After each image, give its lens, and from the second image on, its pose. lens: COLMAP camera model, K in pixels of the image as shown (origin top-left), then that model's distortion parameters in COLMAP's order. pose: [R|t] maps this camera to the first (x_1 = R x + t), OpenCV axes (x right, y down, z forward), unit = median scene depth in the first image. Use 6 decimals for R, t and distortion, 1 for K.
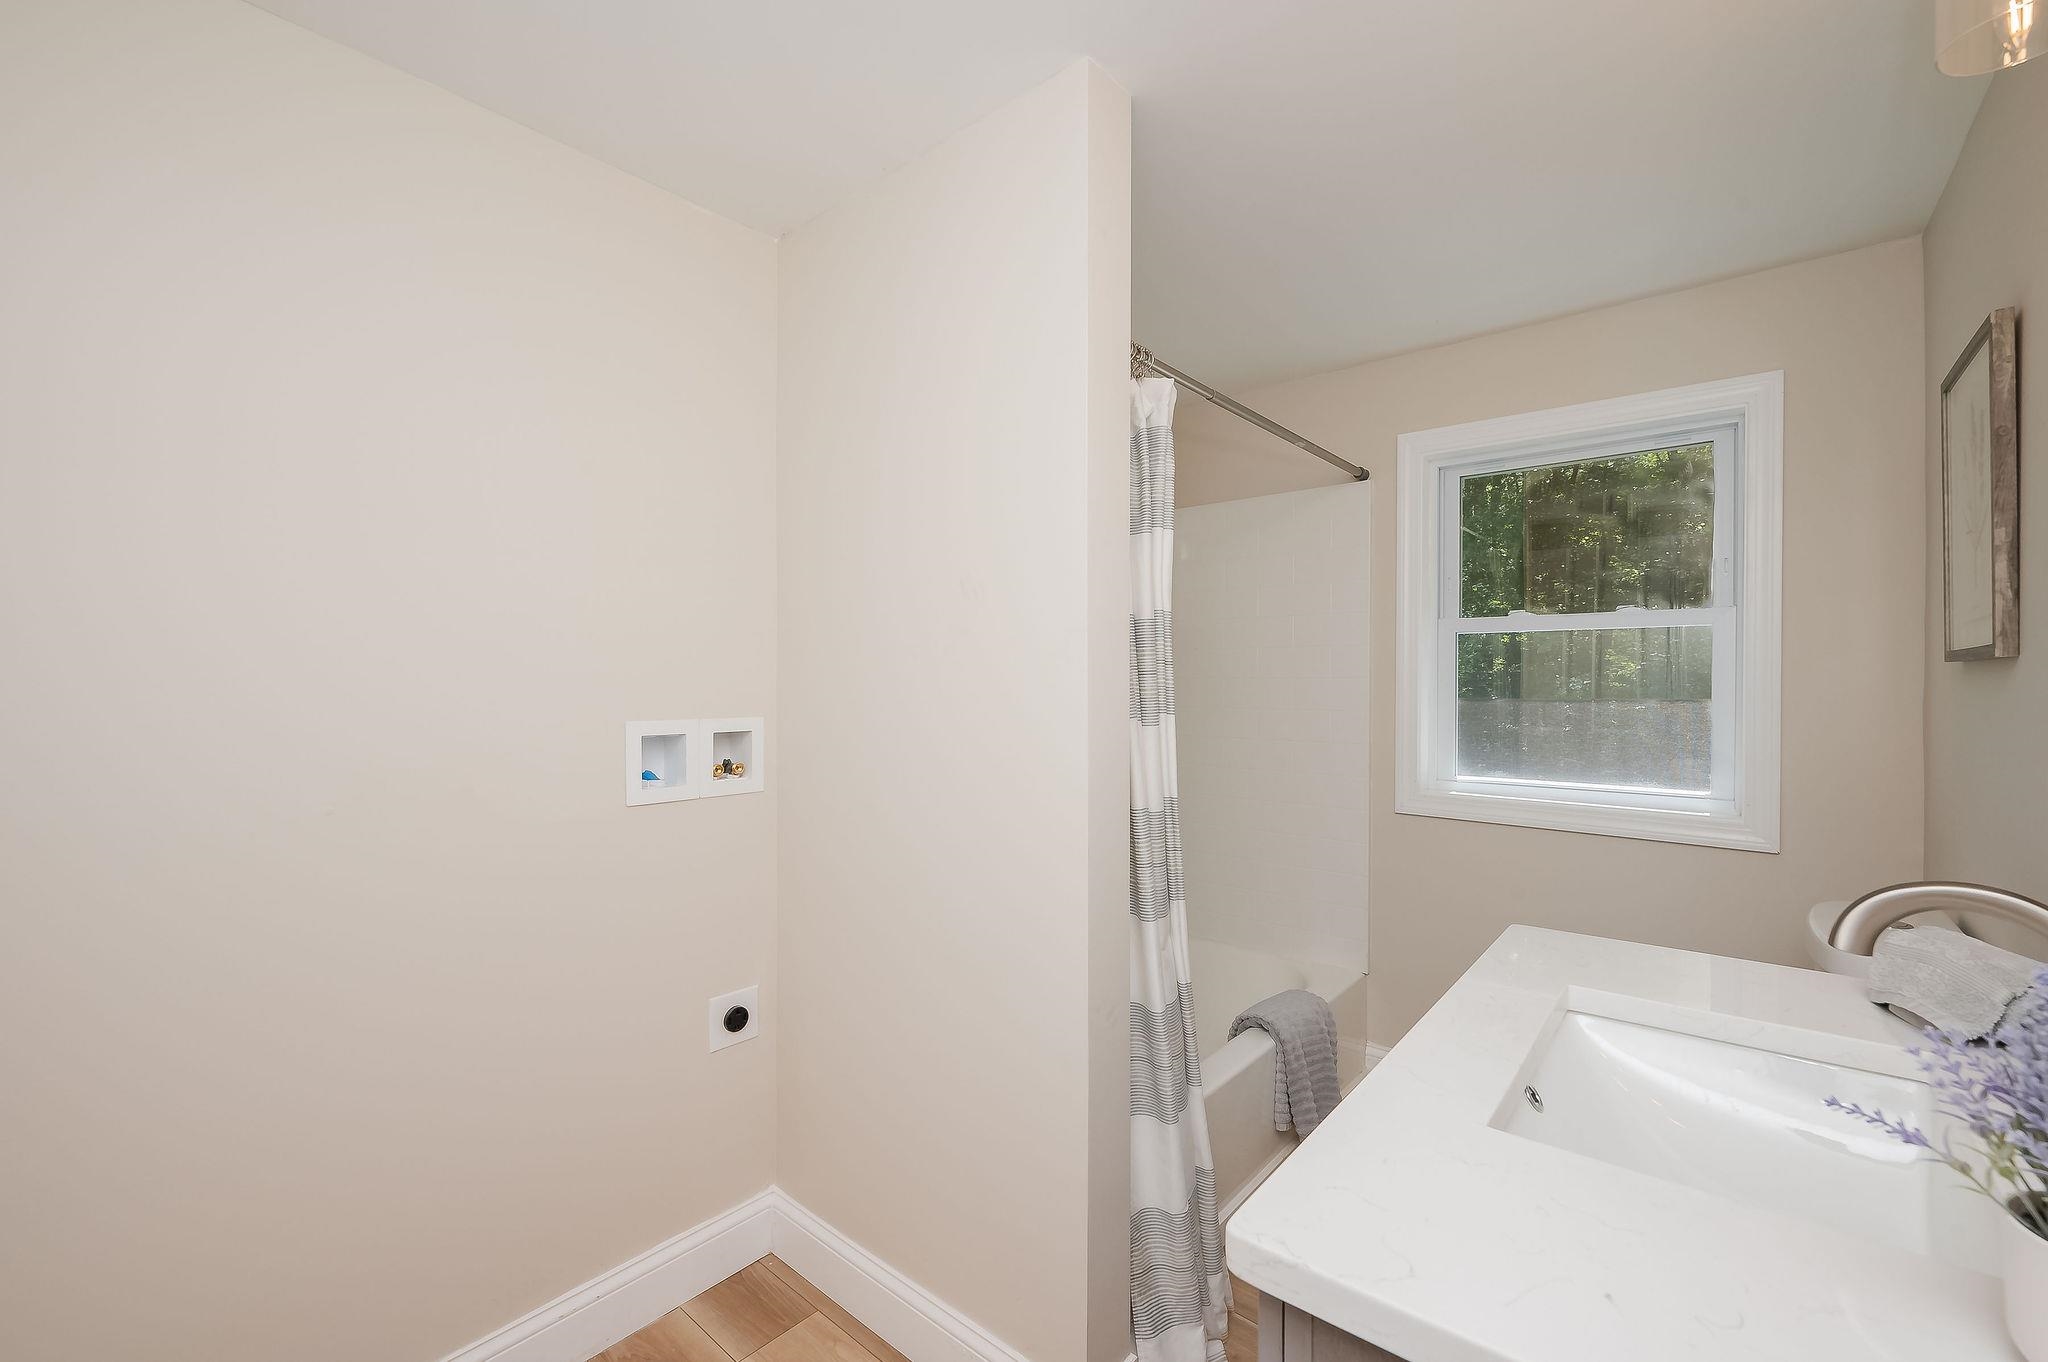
lens RADIAL K [[855.8, 0, 1036.2], [0, 855.8, 692.9], [0, 0, 1]] dist [0.000188, -0.000005]
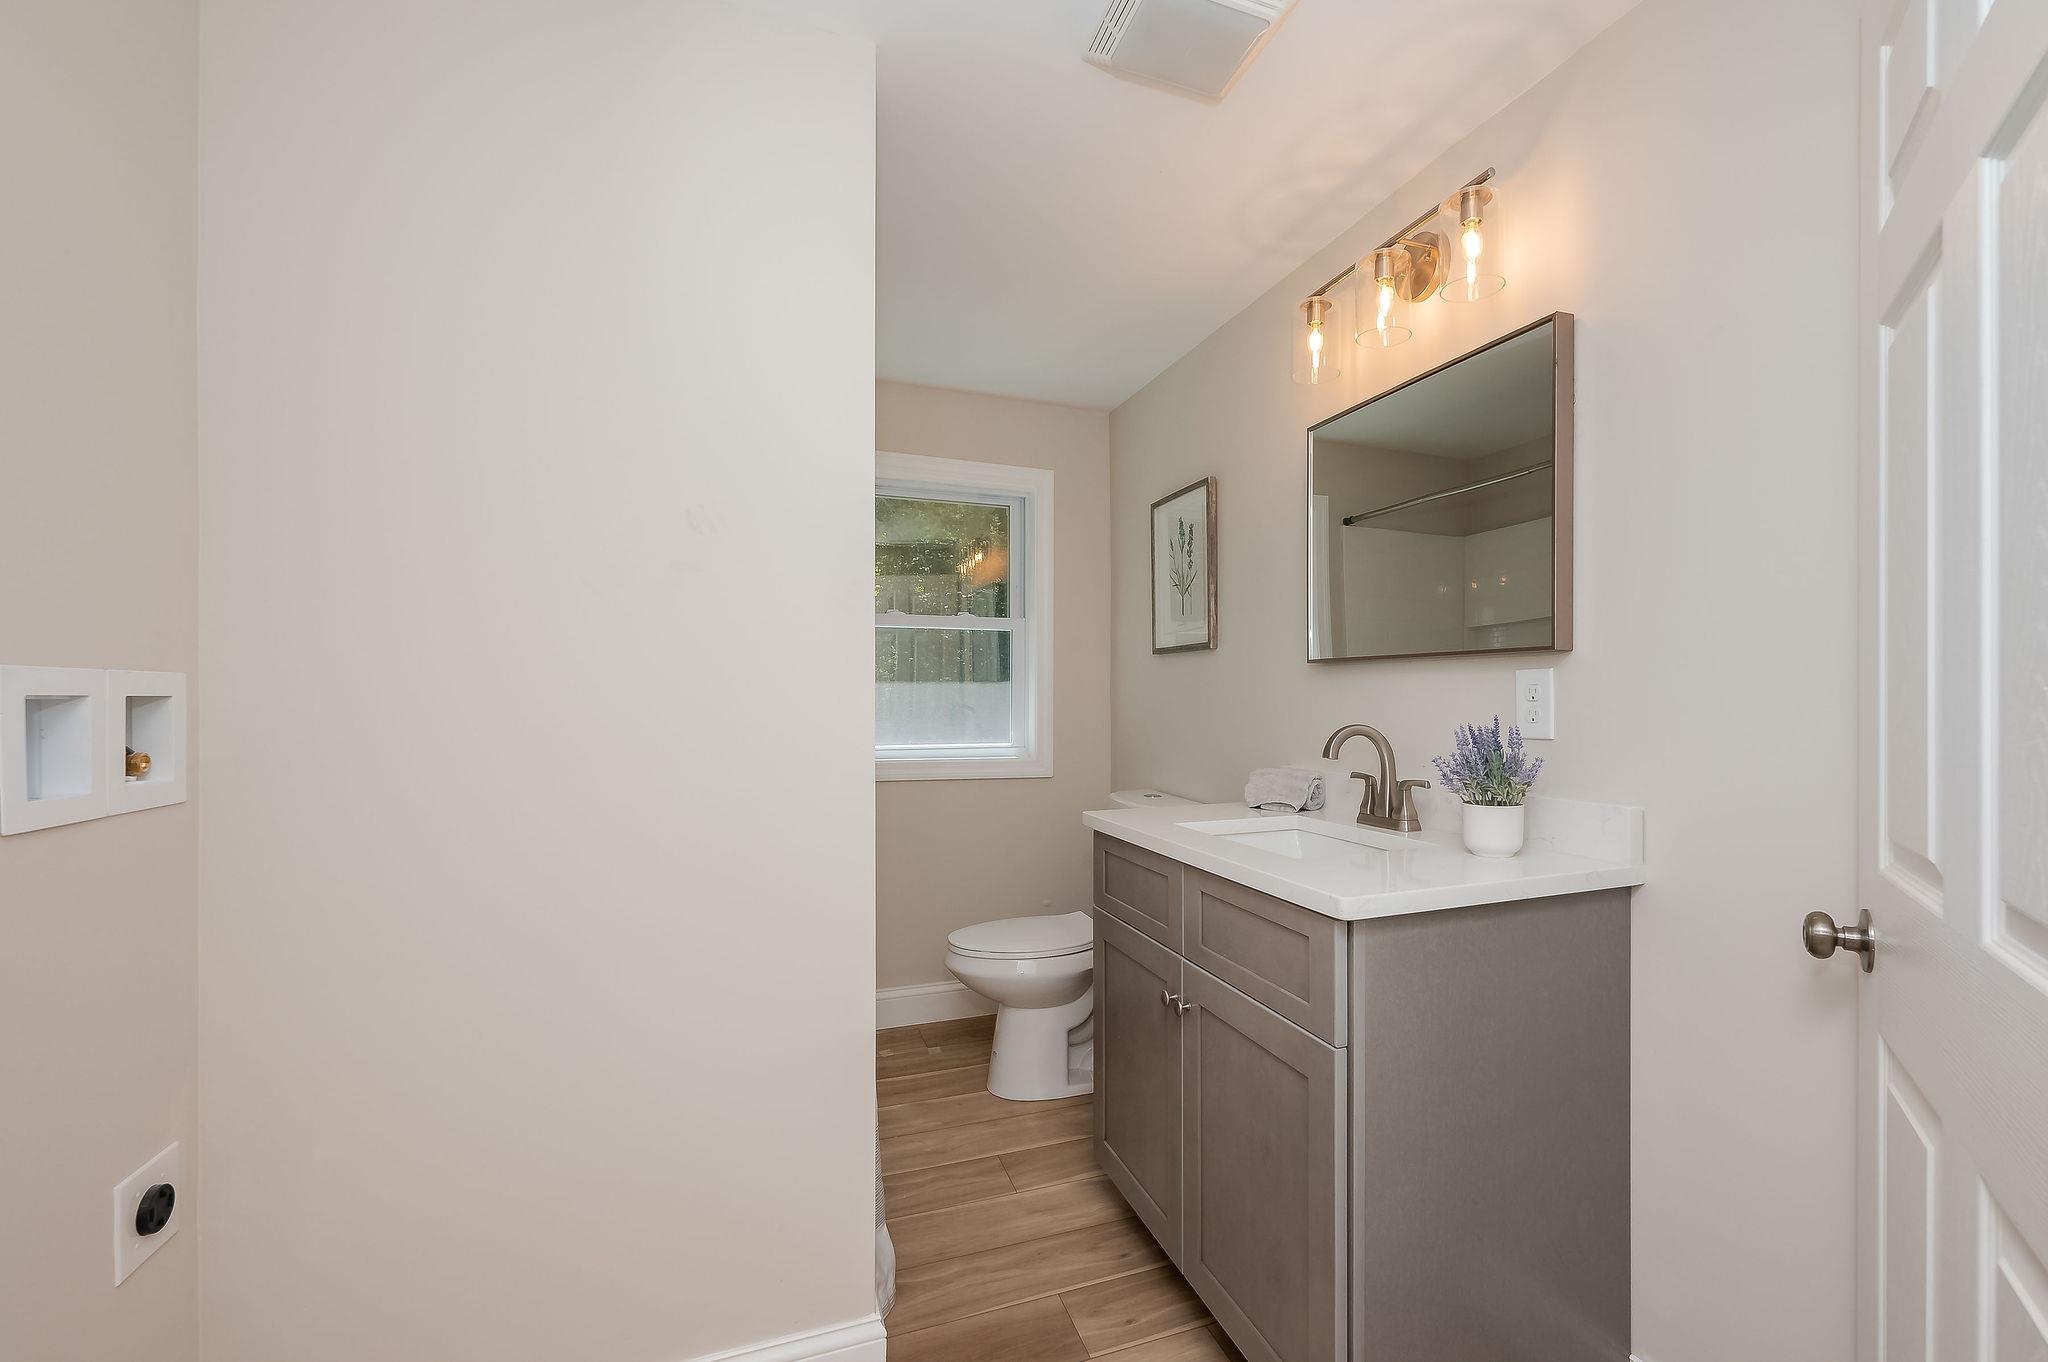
lens RADIAL K [[855.8, 0, 1036.2], [0, 855.8, 692.9], [0, 0, 1]] dist [0.000188, -0.000005]
pose [[0.524405, 0.006123, 0.851447, -0.525347], [0.005628, 0.999927, -0.010658, 0.053091], [-0.851450, 0.010381, 0.524333, 0.213759]]
